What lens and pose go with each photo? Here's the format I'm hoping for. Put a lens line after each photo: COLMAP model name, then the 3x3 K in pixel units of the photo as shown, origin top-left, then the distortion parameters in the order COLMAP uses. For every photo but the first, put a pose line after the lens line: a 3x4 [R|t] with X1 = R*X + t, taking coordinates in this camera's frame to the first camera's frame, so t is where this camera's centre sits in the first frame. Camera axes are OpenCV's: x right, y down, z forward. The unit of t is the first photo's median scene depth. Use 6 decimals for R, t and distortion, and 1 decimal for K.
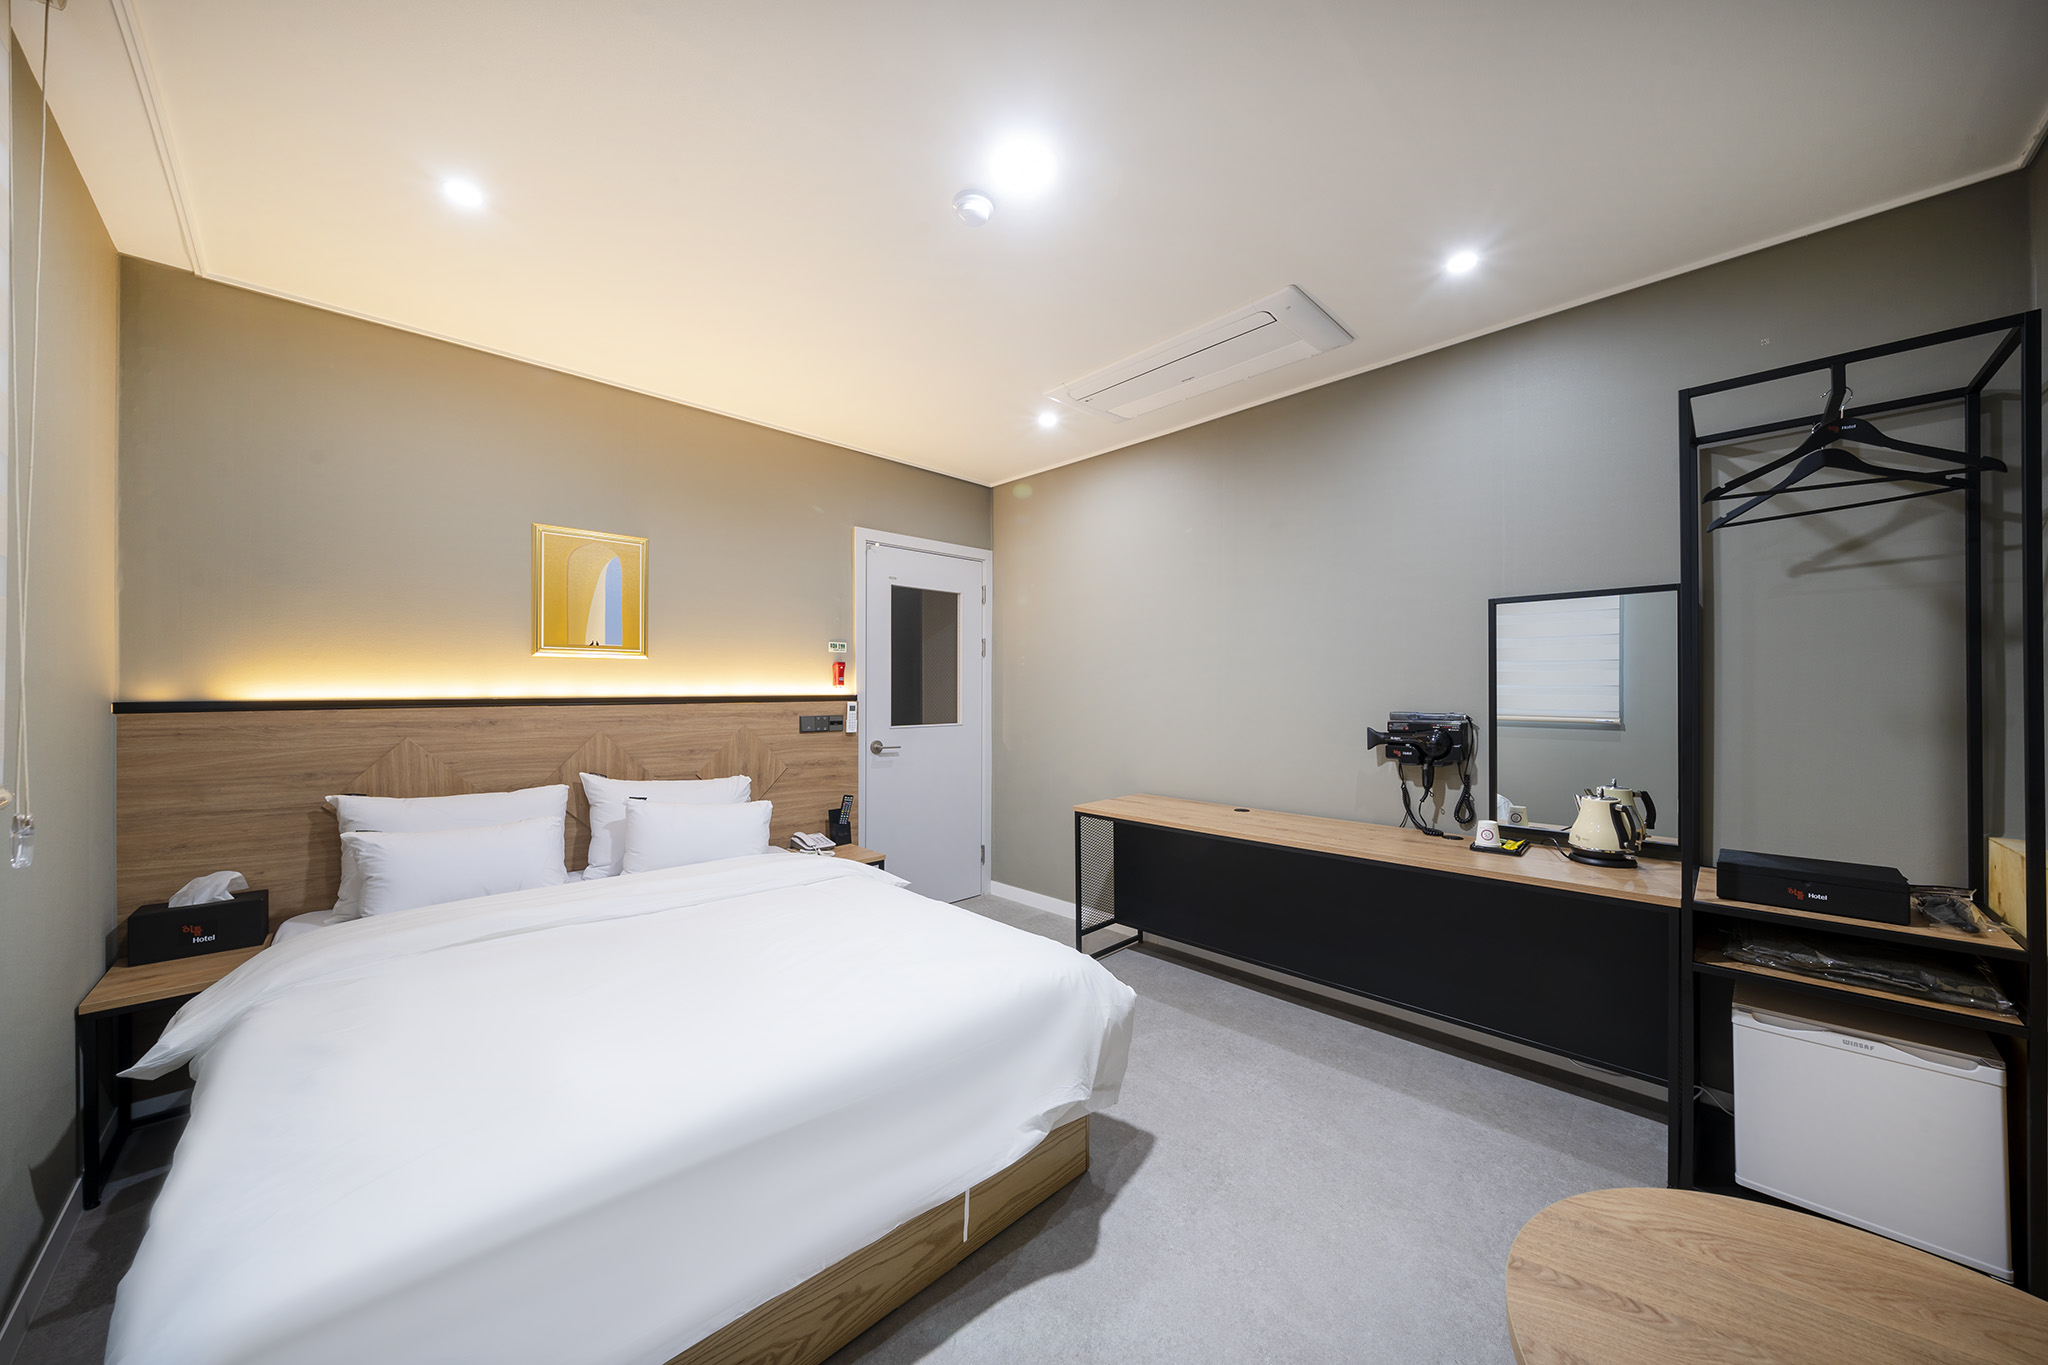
lens RADIAL K [[692.4, 0, 1022.7], [0, 692.4, 688.6], [0, 0, 1]] dist [-0.006681, 0.000101]
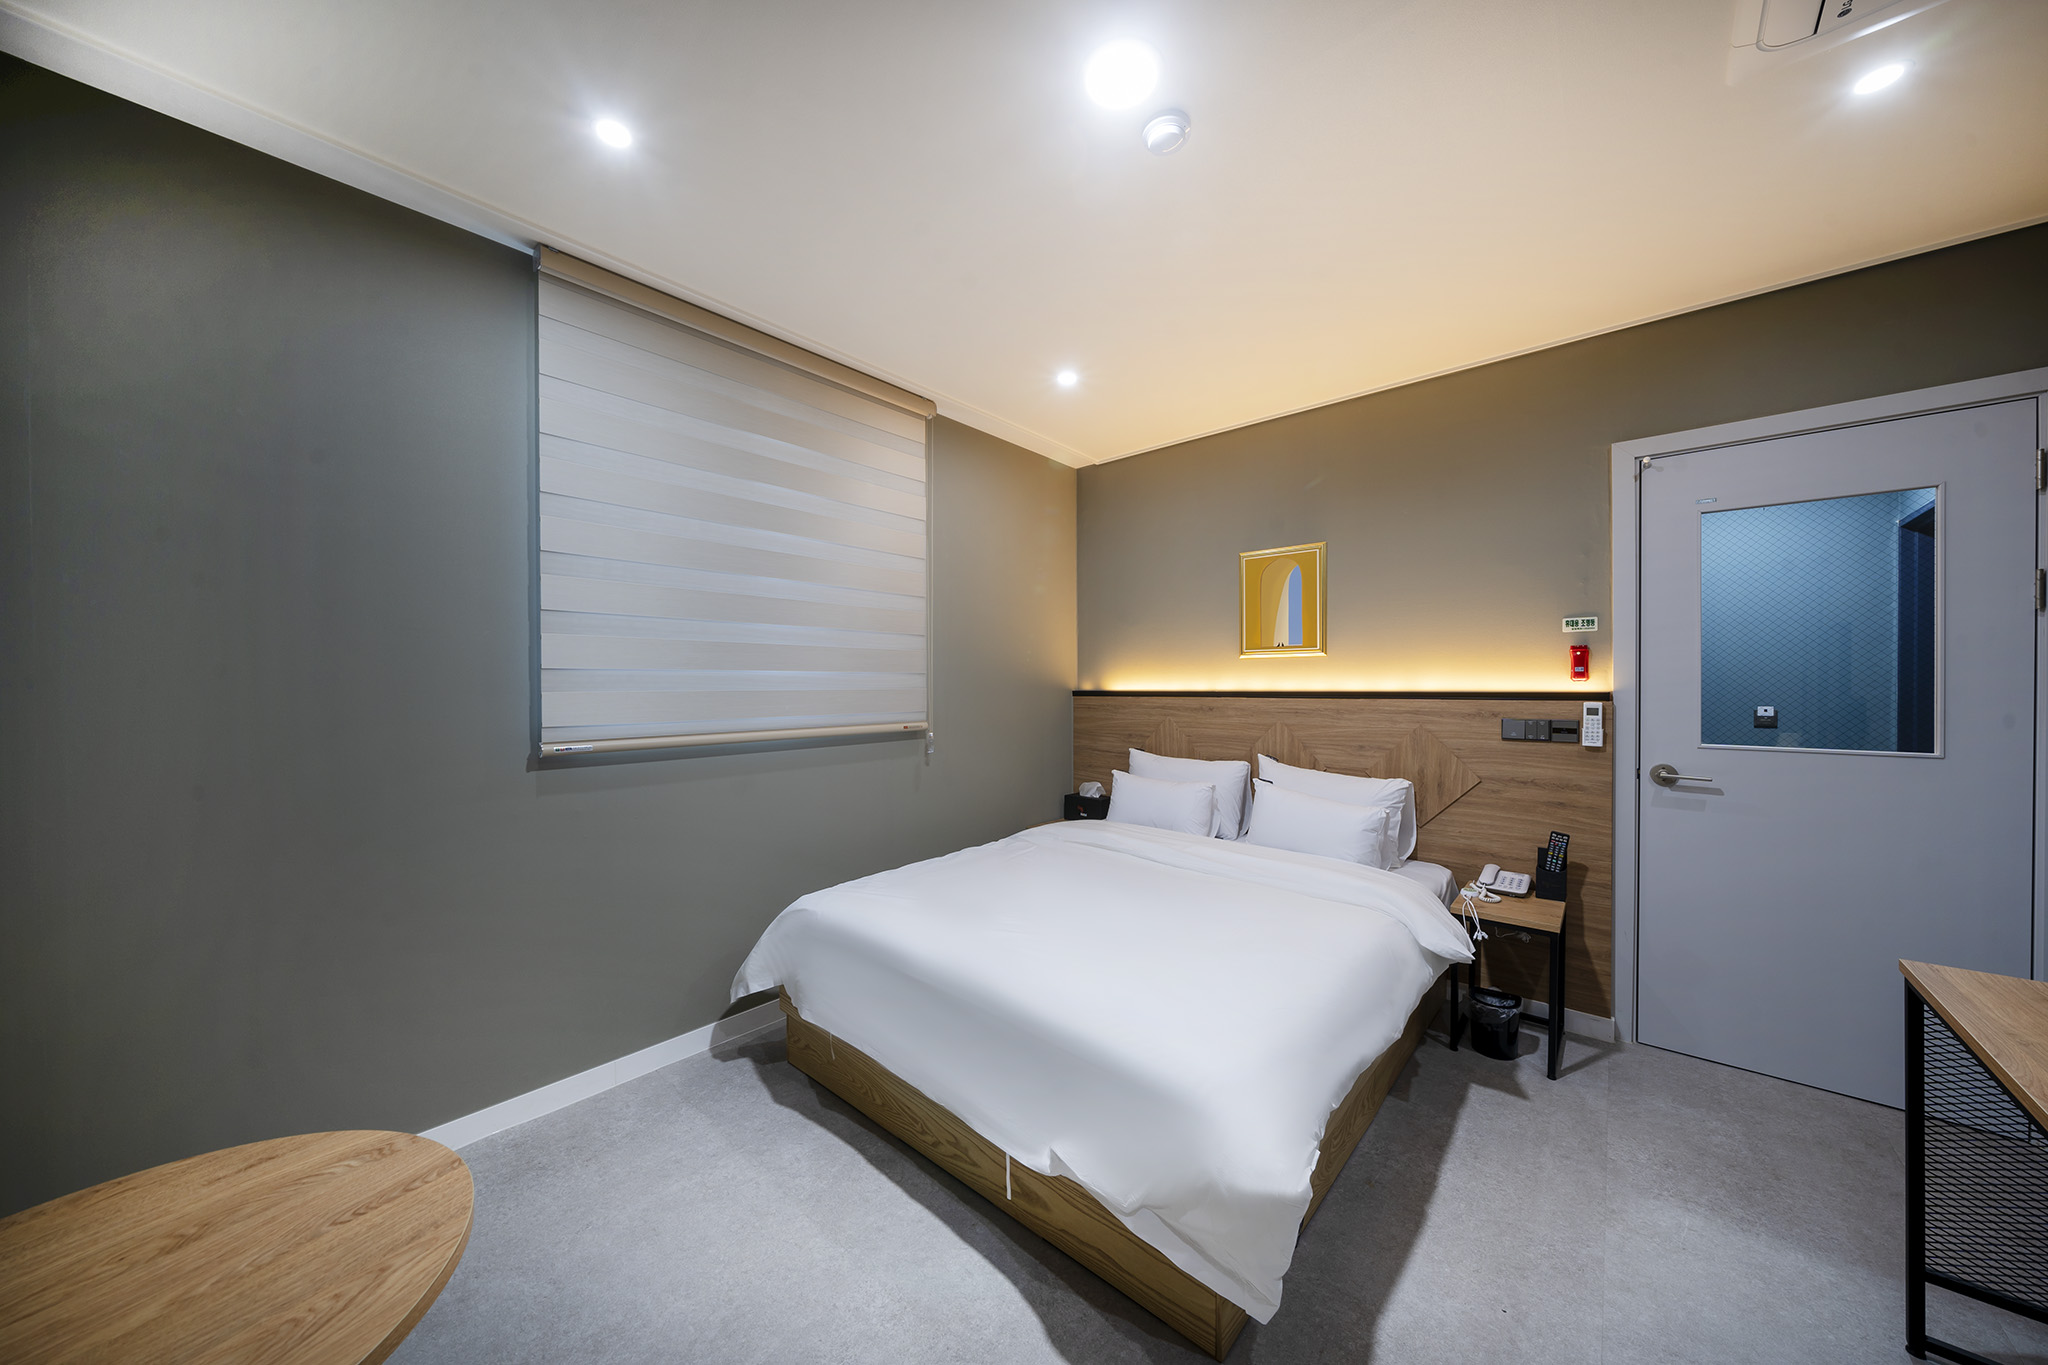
lens RADIAL K [[692.4, 0, 1022.7], [0, 692.4, 688.6], [0, 0, 1]] dist [-0.006681, 0.000101]
pose [[0.072683, 0.008159, -0.997322, 0.502637], [0.002863, 0.999961, 0.008390, -0.002592], [0.997351, -0.003466, 0.072657, 0.481611]]
